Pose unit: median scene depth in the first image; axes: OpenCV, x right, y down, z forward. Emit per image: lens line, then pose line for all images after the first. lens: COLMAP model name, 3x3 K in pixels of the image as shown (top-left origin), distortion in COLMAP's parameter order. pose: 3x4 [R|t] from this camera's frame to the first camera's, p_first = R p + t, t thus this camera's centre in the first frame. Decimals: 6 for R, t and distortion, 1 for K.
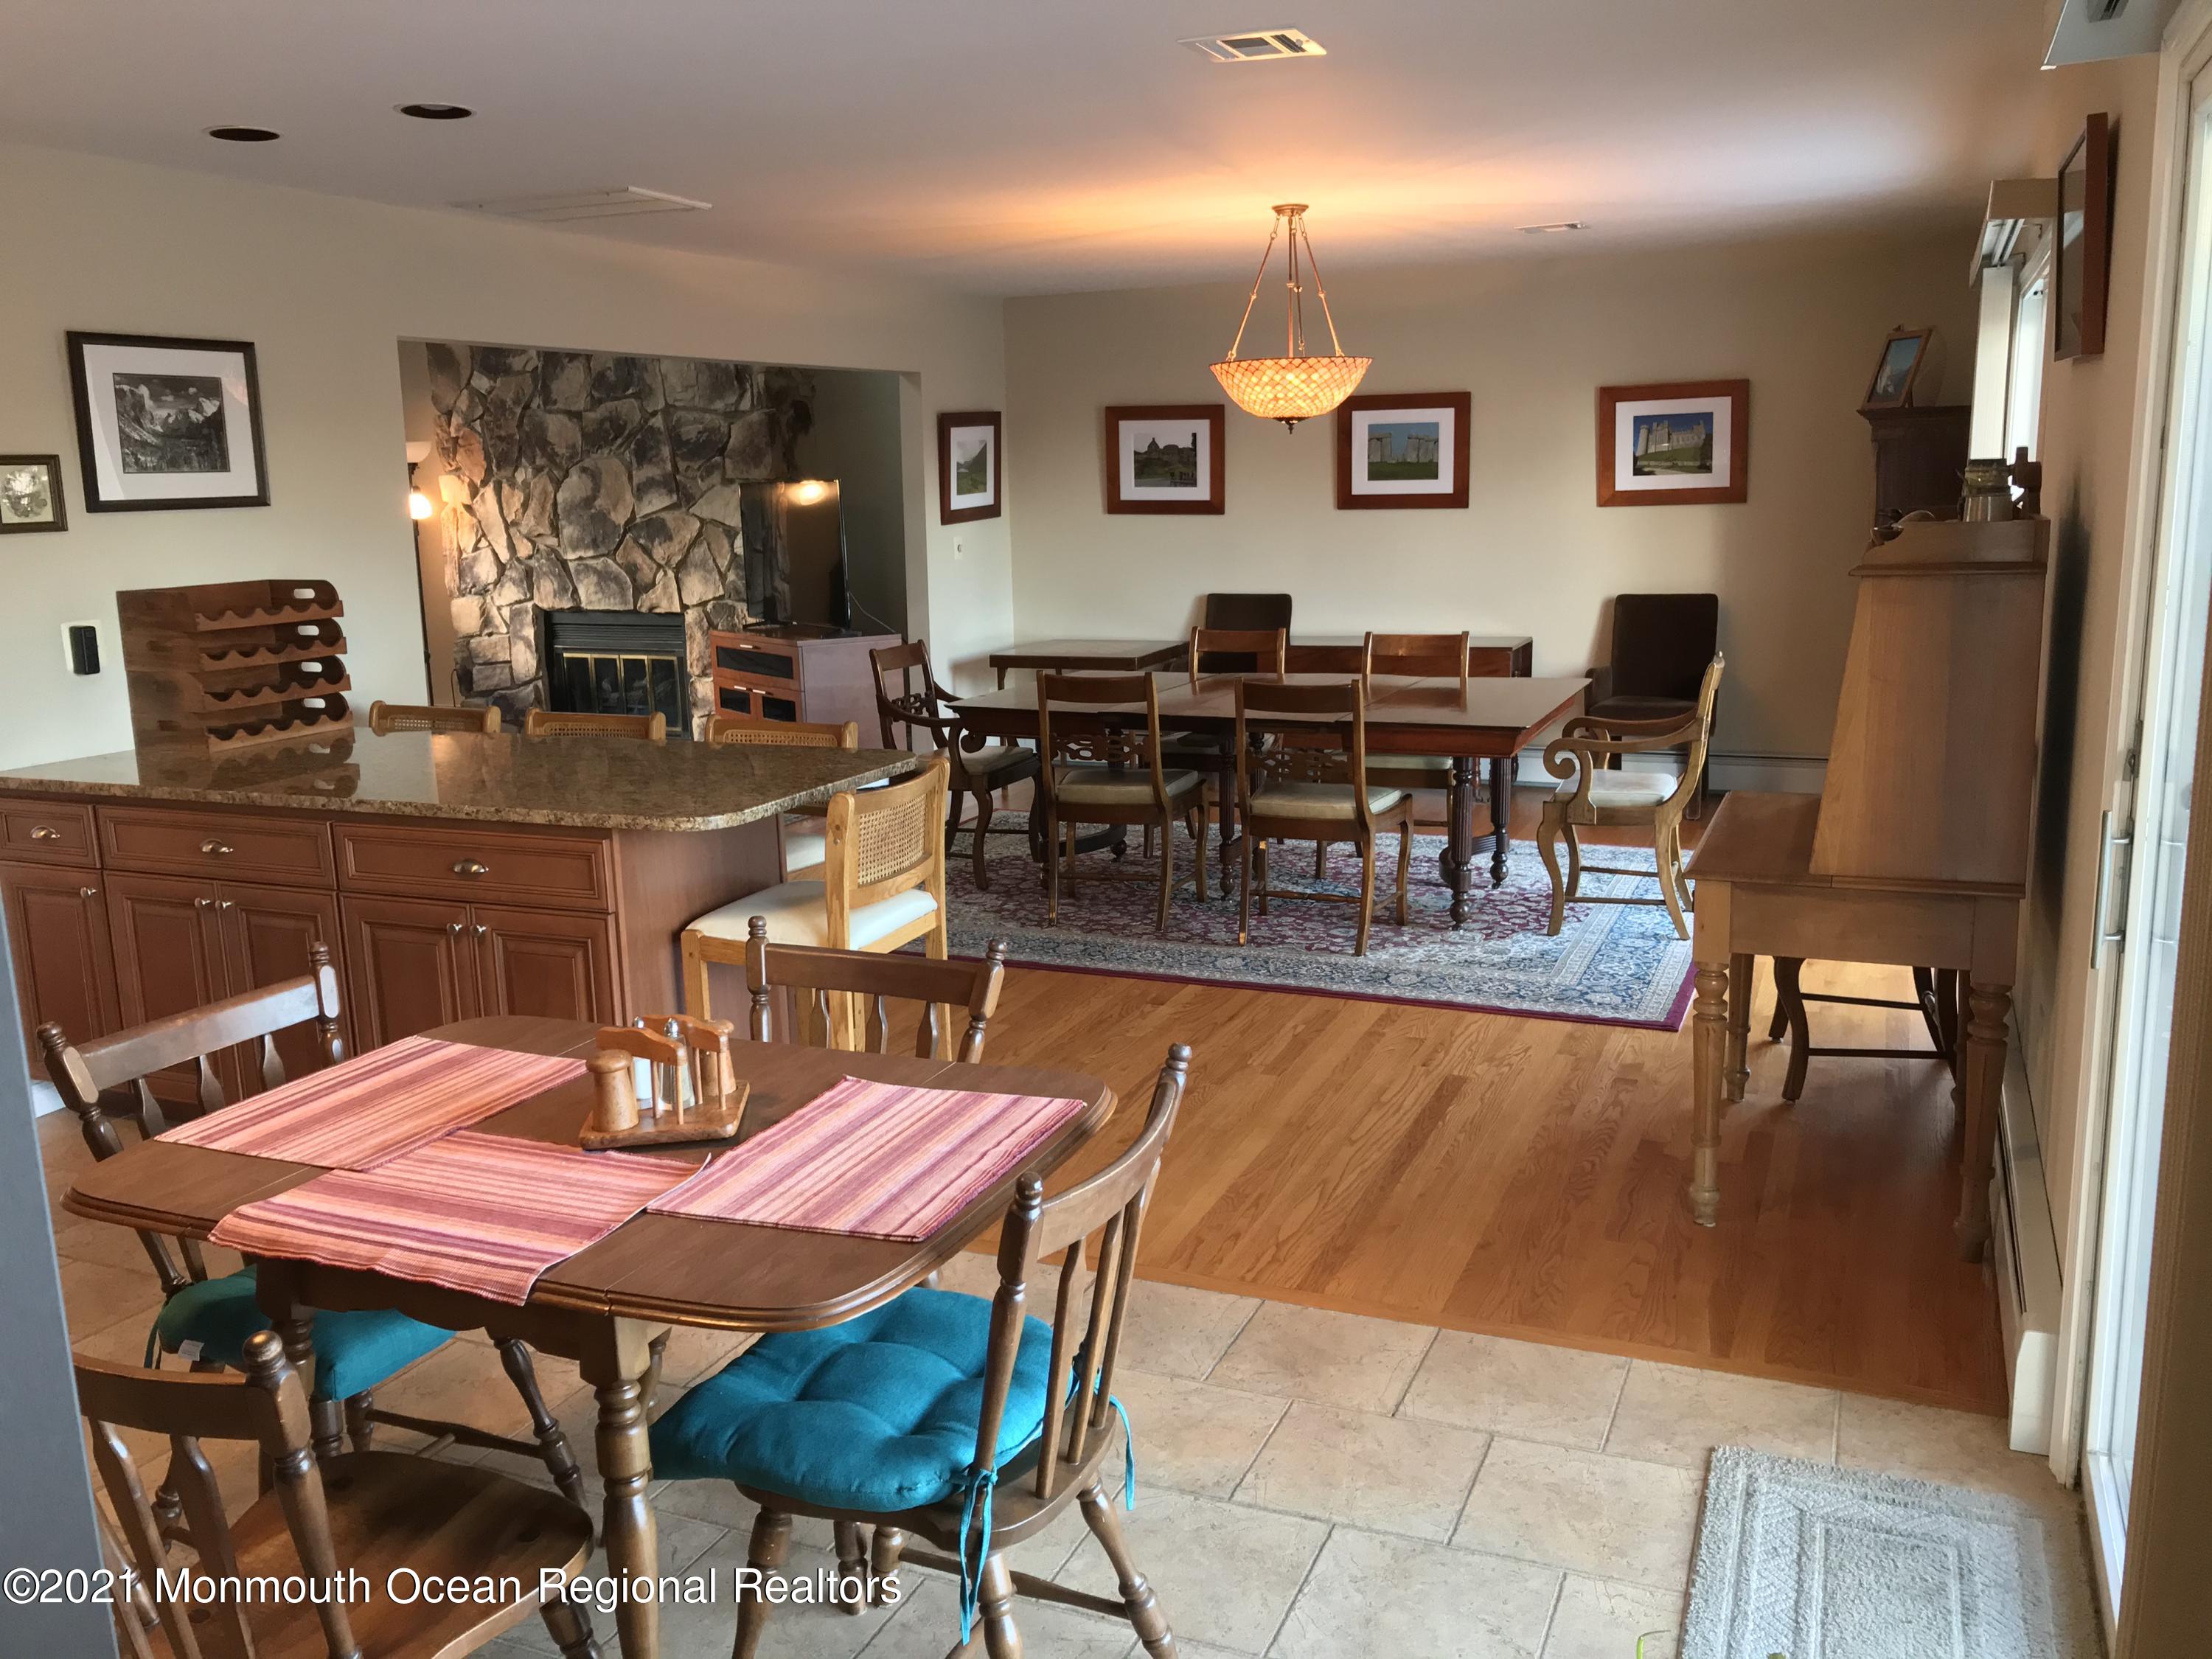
lens RADIAL K [[1807.3, 0, 1102.7], [0, 1807.3, 818.3], [0, 0, 1]] dist [0.039110, -0.030740]
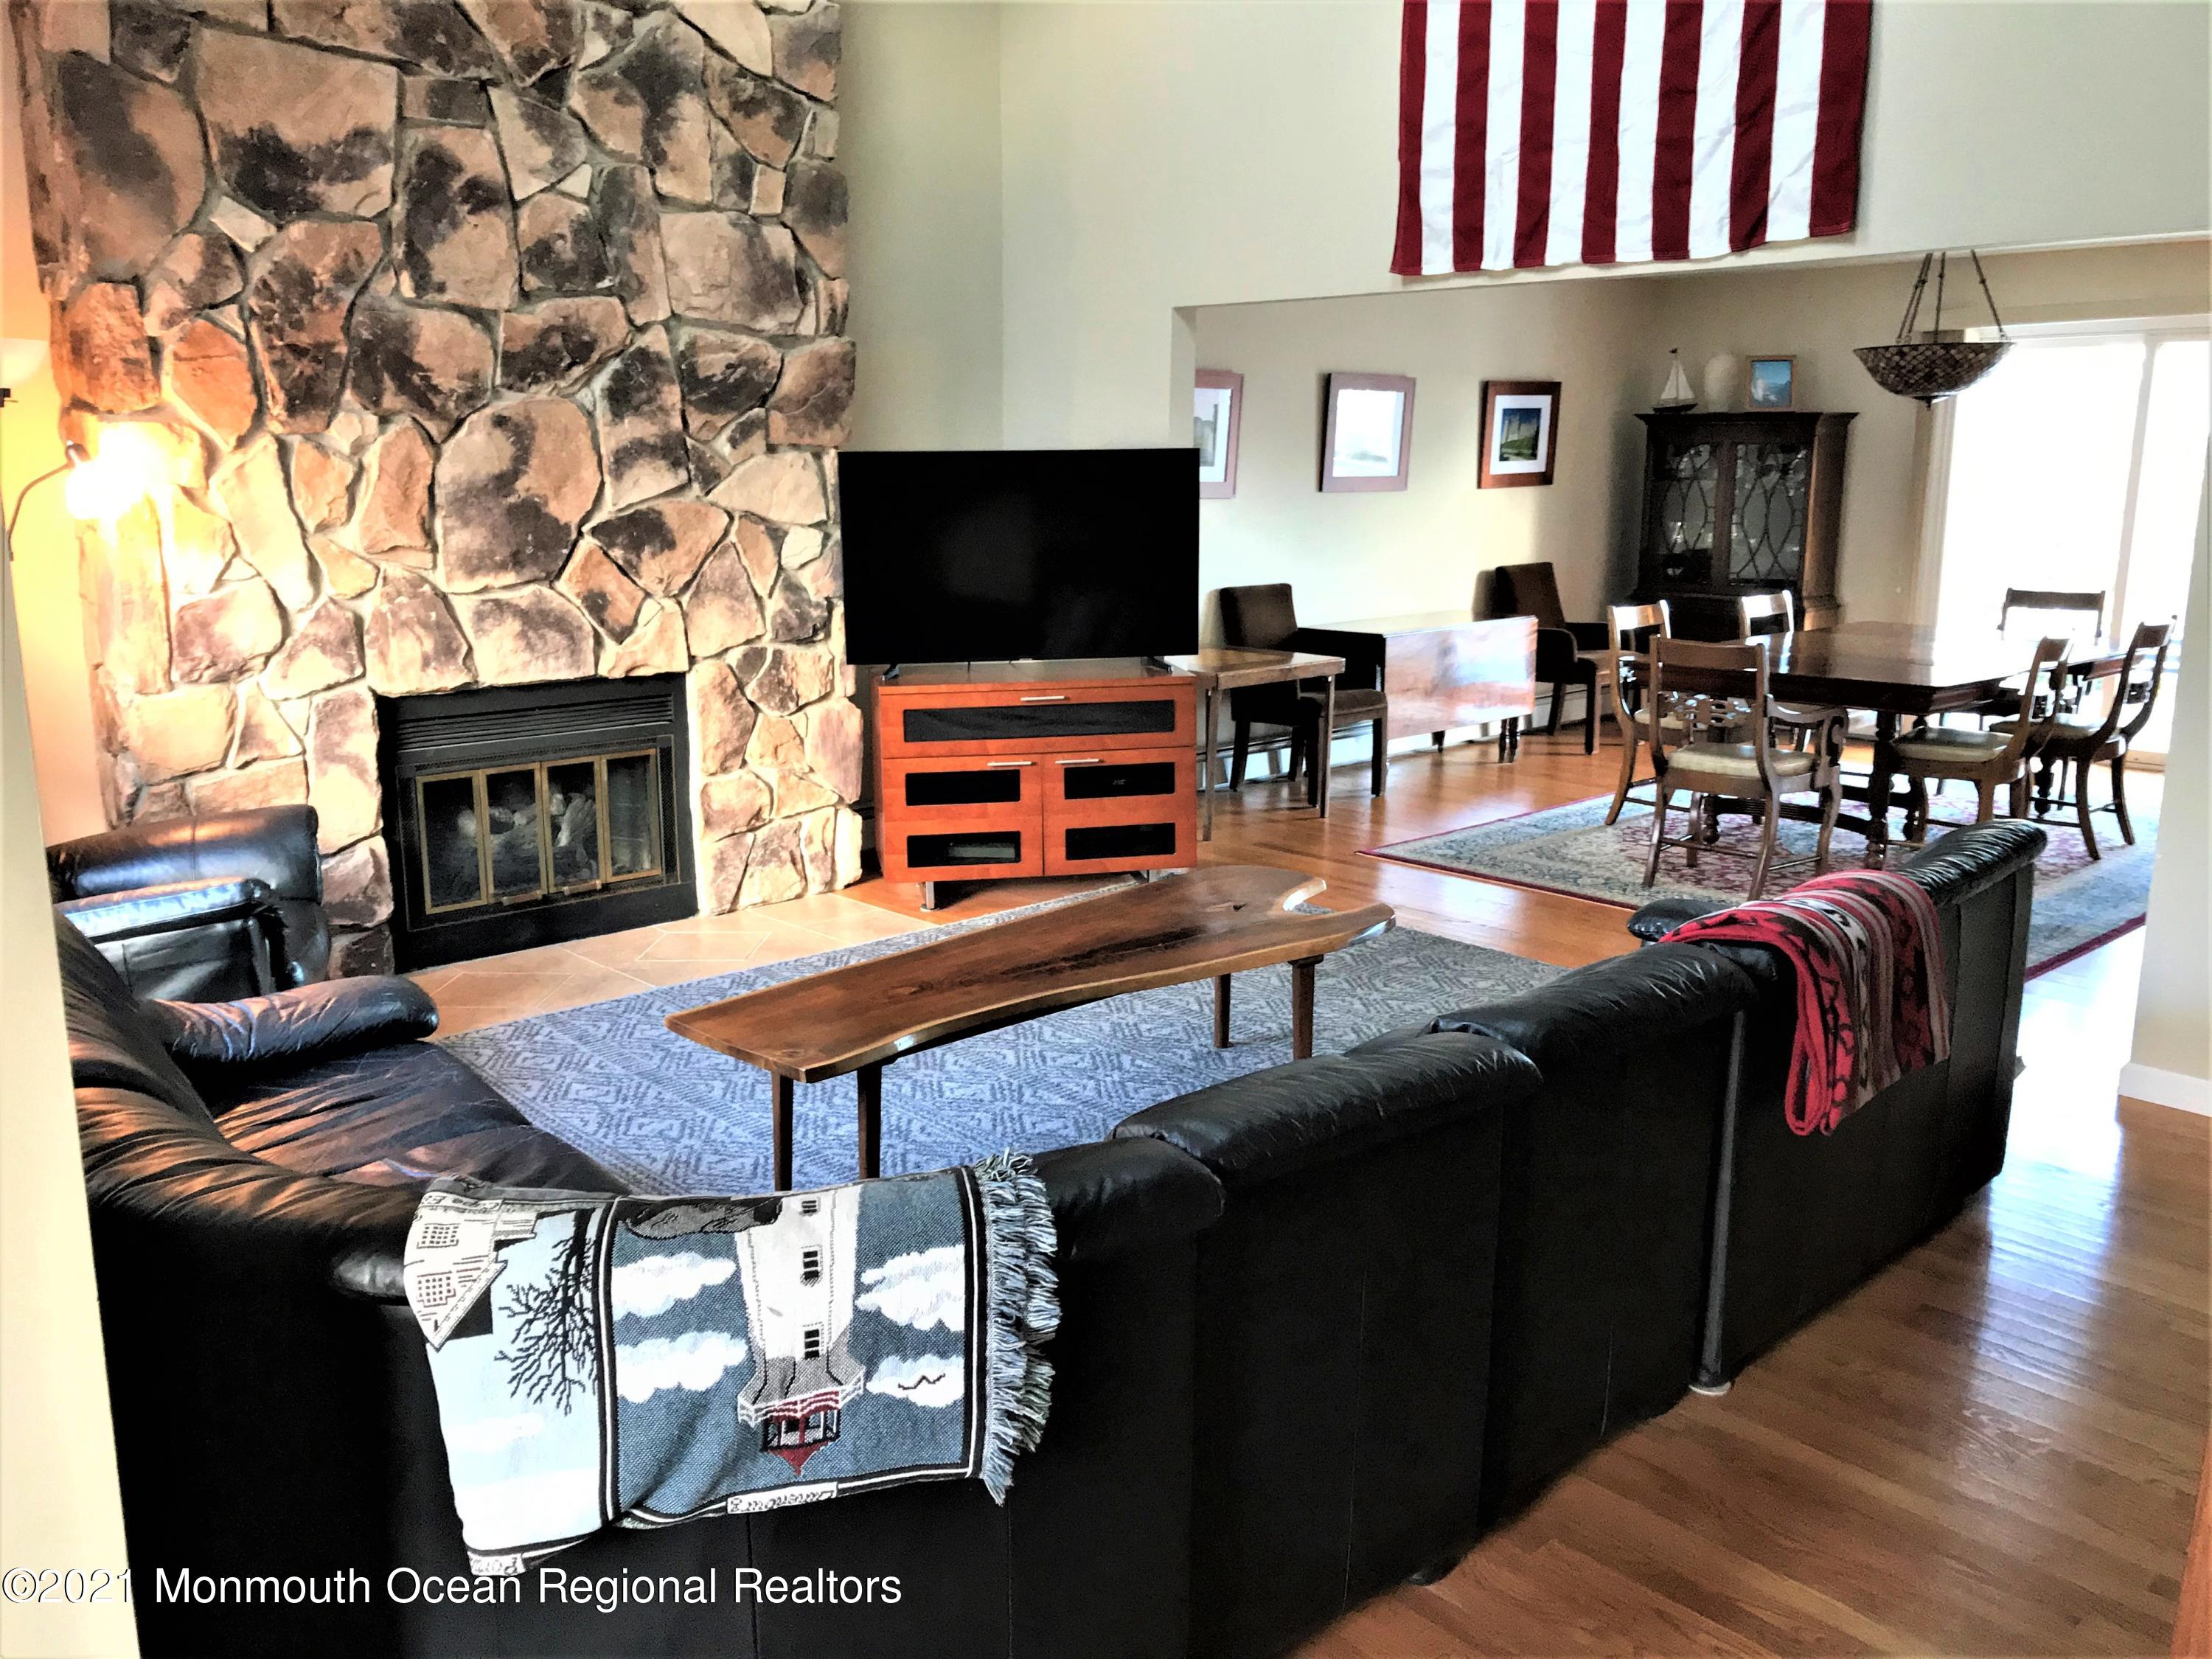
lens RADIAL K [[1807.3, 0, 1093.6], [0, 1807.3, 823.3], [0, 0, 1]] dist [0.039110, -0.030740]
pose [[0.403009, -0.162975, 0.900568, -0.751105], [0.166685, 0.980629, 0.102871, -0.108207], [-0.899889, 0.108654, 0.422368, 0.666755]]
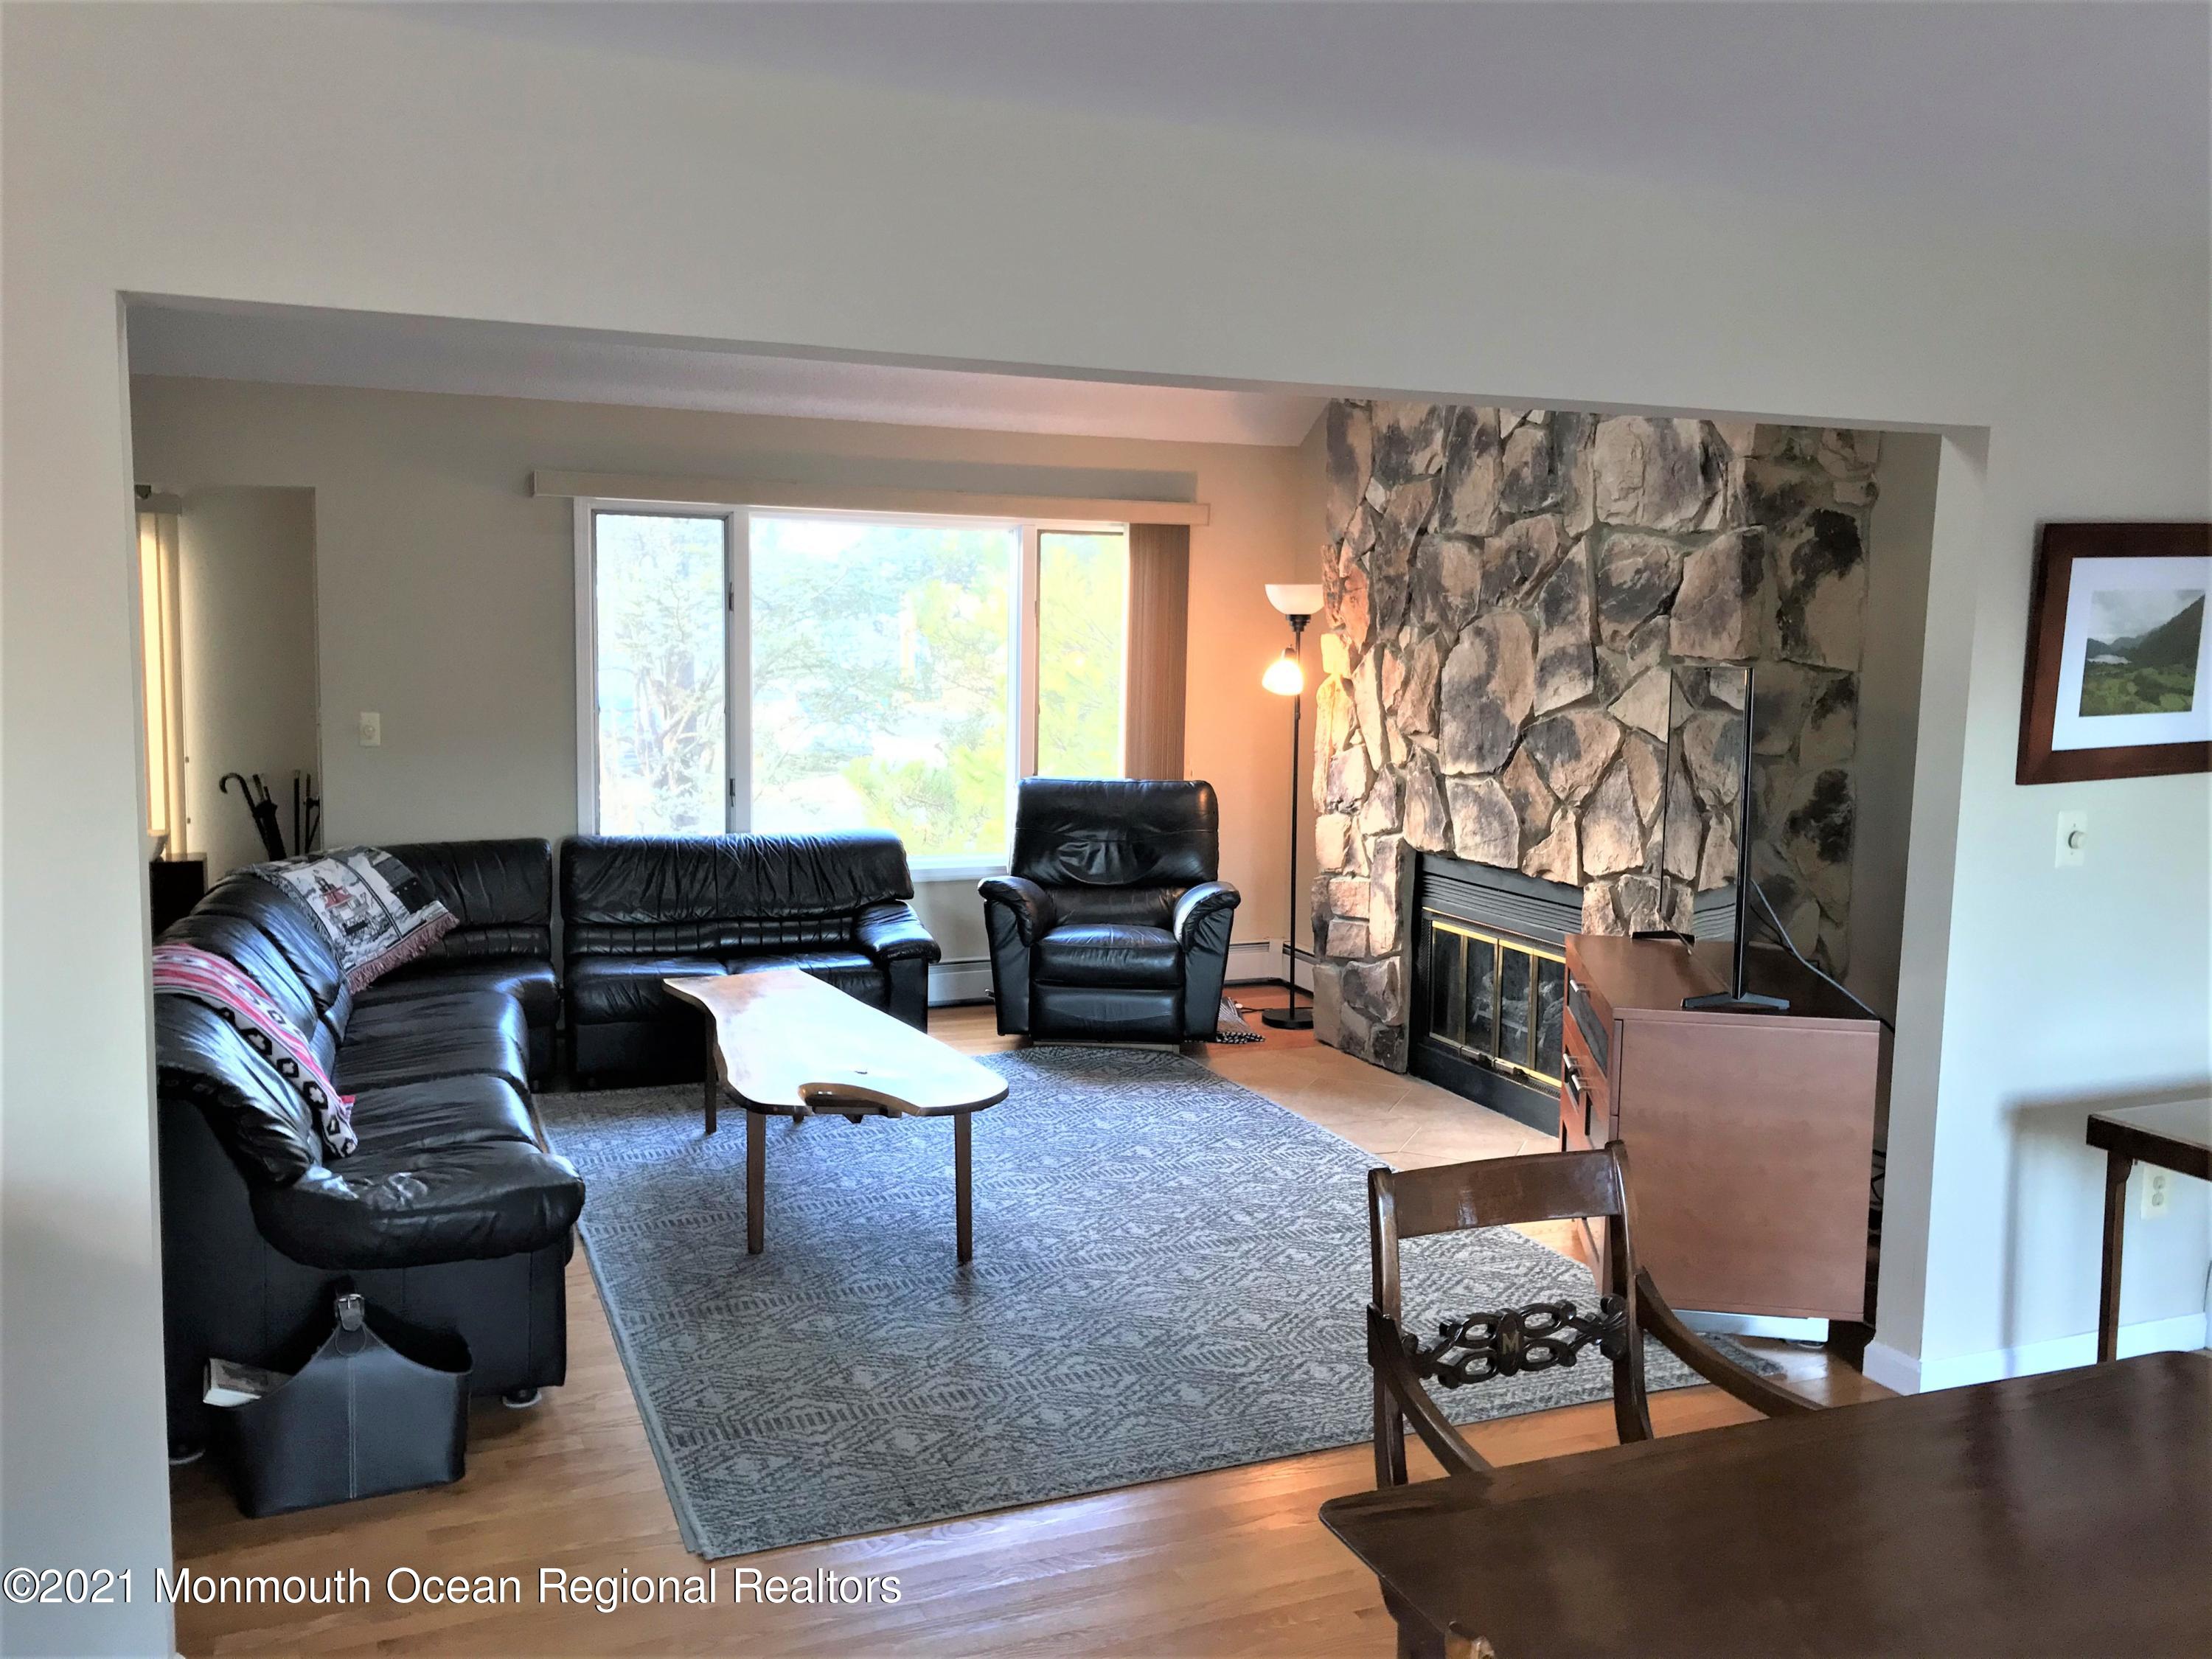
lens RADIAL K [[1807.3, 0, 1086.1], [0, 1807.3, 824.3], [0, 0, 1]] dist [0.039110, -0.030740]
pose [[0.721251, 0.108802, -0.684075, 0.041941], [-0.164542, 0.986230, -0.016624, -0.102514], [0.672847, 0.124549, 0.729222, 0.505794]]
